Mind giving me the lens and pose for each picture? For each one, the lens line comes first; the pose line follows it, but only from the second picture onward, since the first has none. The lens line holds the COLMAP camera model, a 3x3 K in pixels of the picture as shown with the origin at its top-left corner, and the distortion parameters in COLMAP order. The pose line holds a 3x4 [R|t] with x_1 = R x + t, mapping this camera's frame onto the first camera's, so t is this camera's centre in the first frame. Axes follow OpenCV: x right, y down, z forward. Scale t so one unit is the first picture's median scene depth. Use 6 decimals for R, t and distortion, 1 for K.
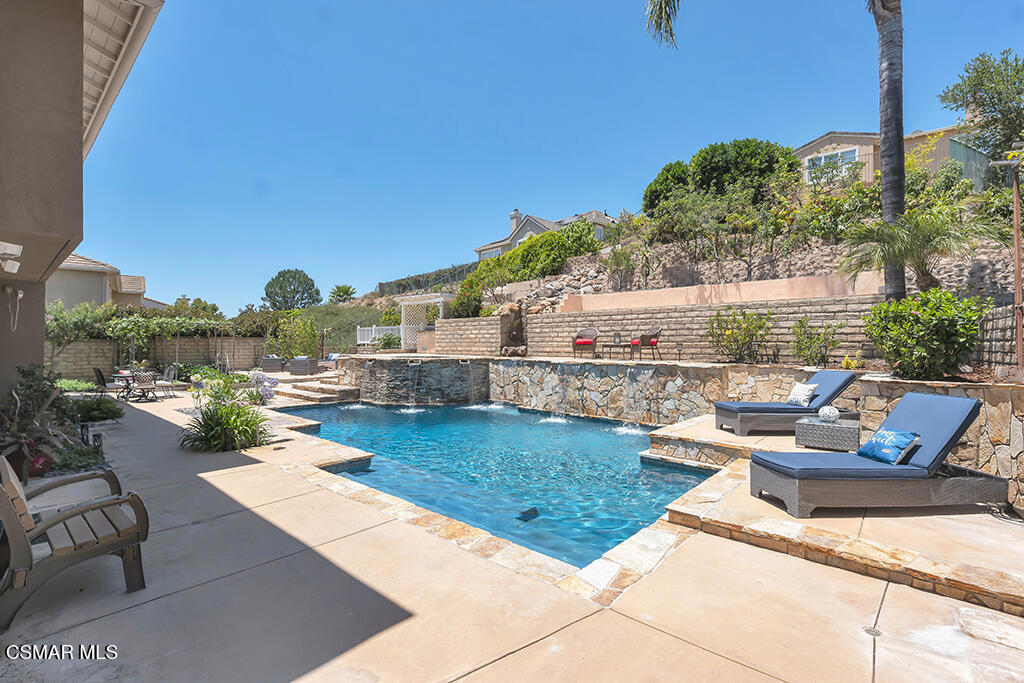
lens RADIAL K [[471.1, 0, 514.1], [0, 471.1, 343.4], [0, 0, 1]] dist [0.004134, -0.000331]
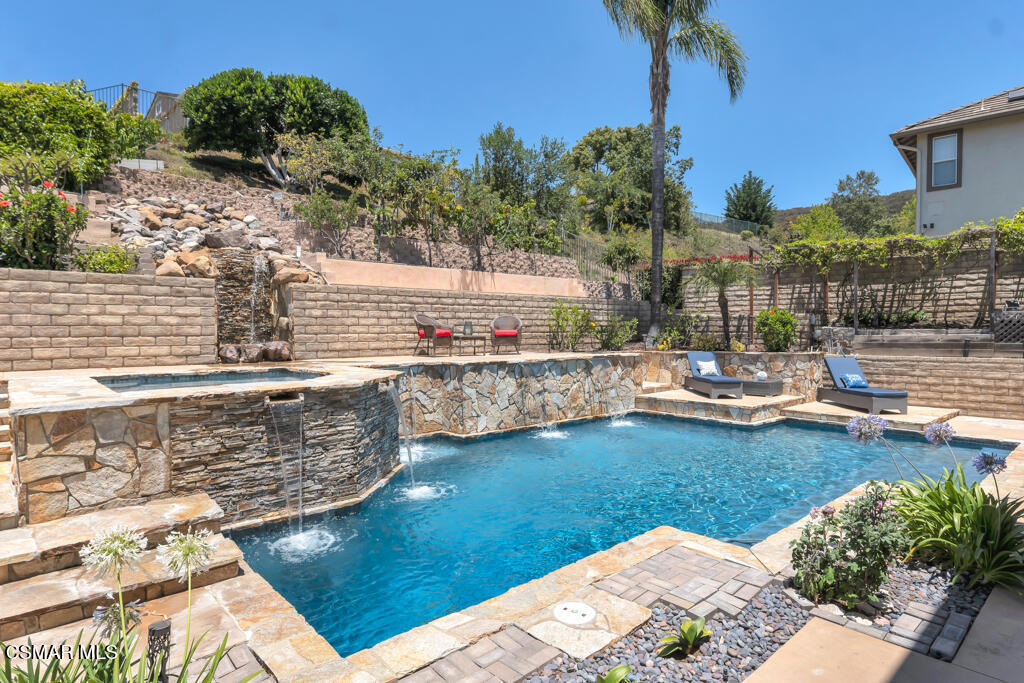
lens RADIAL K [[599.0, 0, 513.5], [0, 599.0, 337.1], [0, 0, 1]] dist [-0.005845, -0.000336]
pose [[0.057909, -0.019178, 0.998138, -0.802770], [-0.003231, 0.999807, 0.019397, -0.016405], [-0.998317, -0.004348, 0.057836, 0.895232]]
